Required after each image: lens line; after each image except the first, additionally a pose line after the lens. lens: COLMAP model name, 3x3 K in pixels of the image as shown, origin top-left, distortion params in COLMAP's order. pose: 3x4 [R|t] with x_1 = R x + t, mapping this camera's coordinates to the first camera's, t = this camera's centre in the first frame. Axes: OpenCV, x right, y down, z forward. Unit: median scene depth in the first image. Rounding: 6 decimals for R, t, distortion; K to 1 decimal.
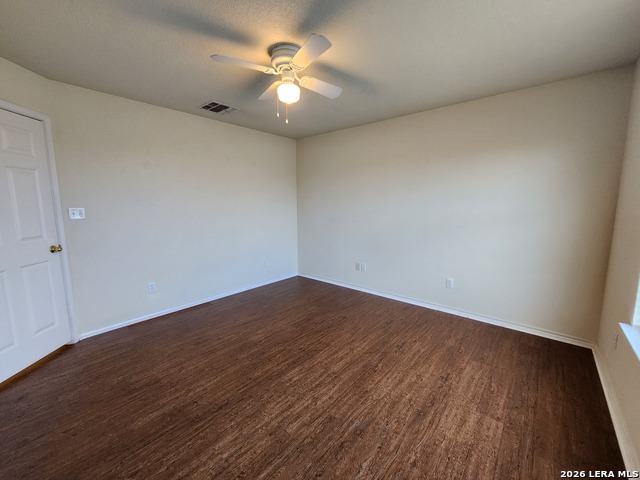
lens RADIAL K [[260.6, 0, 325.4], [0, 260.6, 236.3], [0, 0, 1]] dist [0.001501, -0.000046]
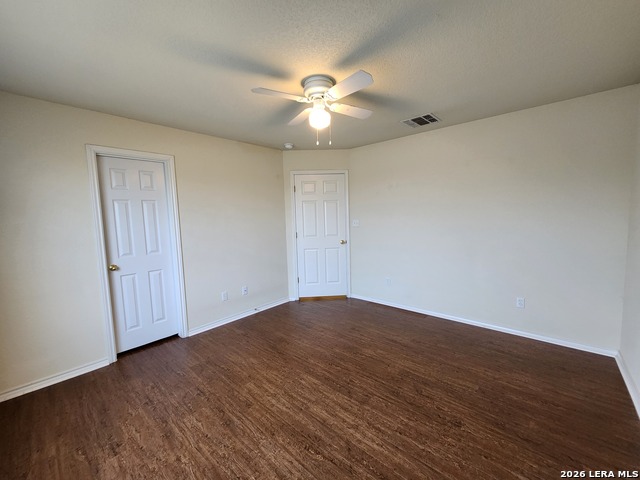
lens RADIAL K [[260.6, 0, 325.4], [0, 260.6, 236.3], [0, 0, 1]] dist [0.001501, -0.000046]
pose [[-0.020077, 0.089707, -0.995766, 0.804605], [-0.101672, 0.990620, 0.091294, -0.148966], [0.994615, 0.103074, -0.010768, 0.909758]]
